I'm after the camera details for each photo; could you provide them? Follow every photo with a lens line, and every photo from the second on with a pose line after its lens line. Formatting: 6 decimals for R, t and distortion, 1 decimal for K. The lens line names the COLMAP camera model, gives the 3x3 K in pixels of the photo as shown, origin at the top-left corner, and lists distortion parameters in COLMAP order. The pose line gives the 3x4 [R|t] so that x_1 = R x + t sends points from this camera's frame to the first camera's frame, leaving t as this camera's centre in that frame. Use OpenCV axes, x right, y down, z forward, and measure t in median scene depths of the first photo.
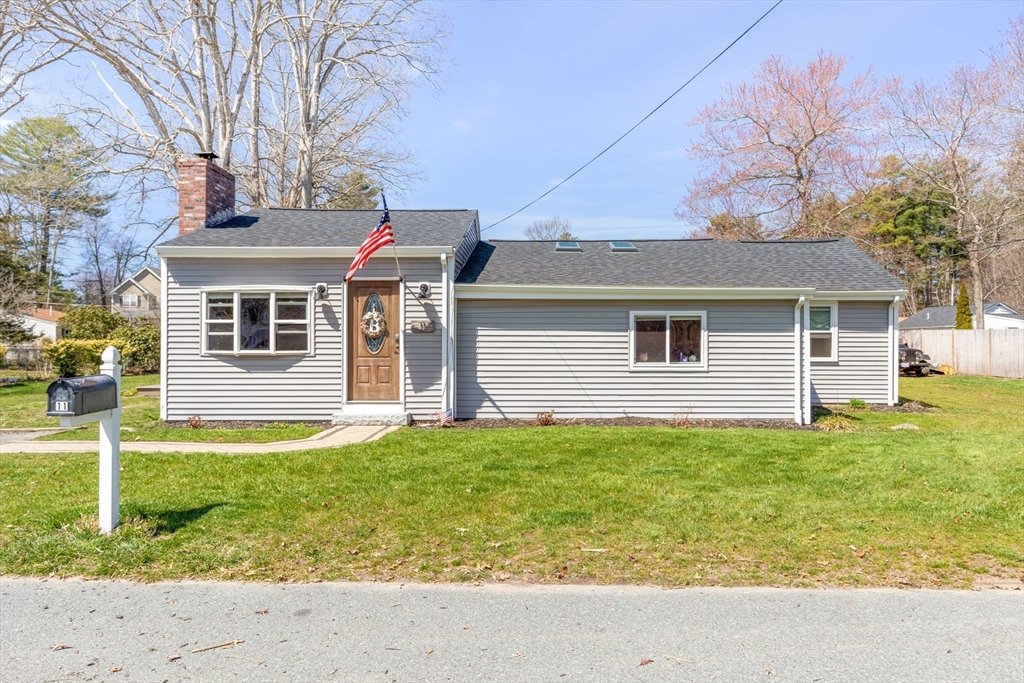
lens RADIAL K [[716.3, 0, 512.0], [0, 716.3, 341.5], [0, 0, 1]] dist [0.000475, 0.000258]
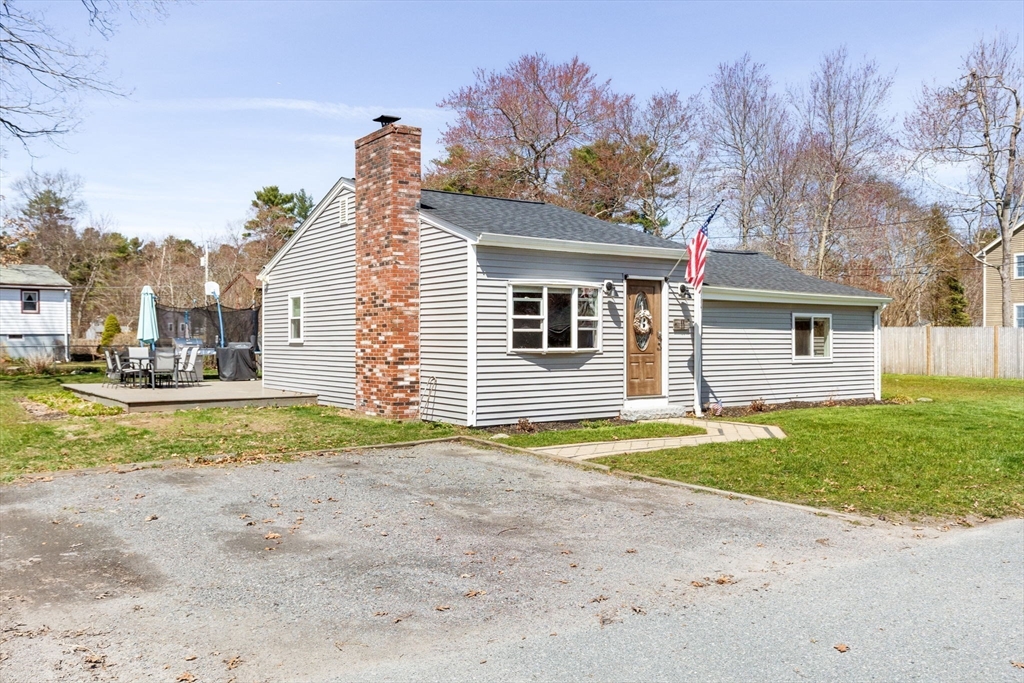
lens RADIAL K [[868.3, 0, 512.0], [0, 868.3, 341.5], [0, 0, 1]] dist [0.002462, 0.002483]
pose [[0.813742, -0.002640, 0.581220, -1.077188], [0.001146, 0.999995, 0.002938, 0.000326], [-0.581225, -0.001724, 0.813741, 0.092358]]
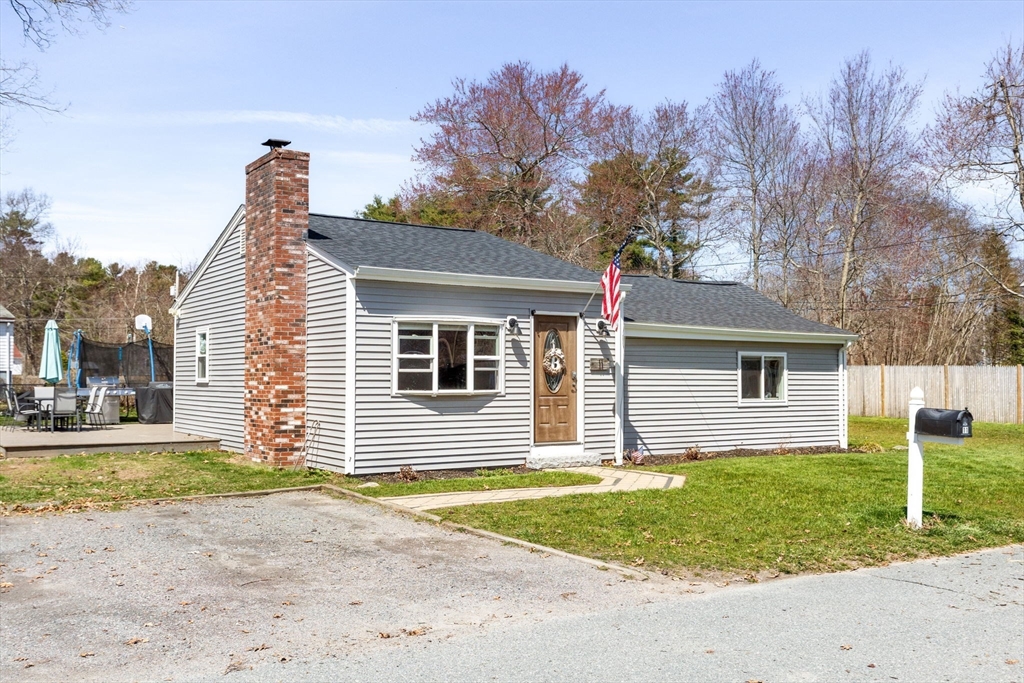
lens RADIAL K [[980.5, 0, 510.0], [0, 980.5, 358.8], [0, 0, 1]] dist [0.004055, 0.001062]
pose [[0.829980, 0.011425, 0.557676, -0.968023], [-0.001464, 0.999831, -0.018305, -0.003680], [-0.557791, 0.014376, 0.829857, -0.043248]]
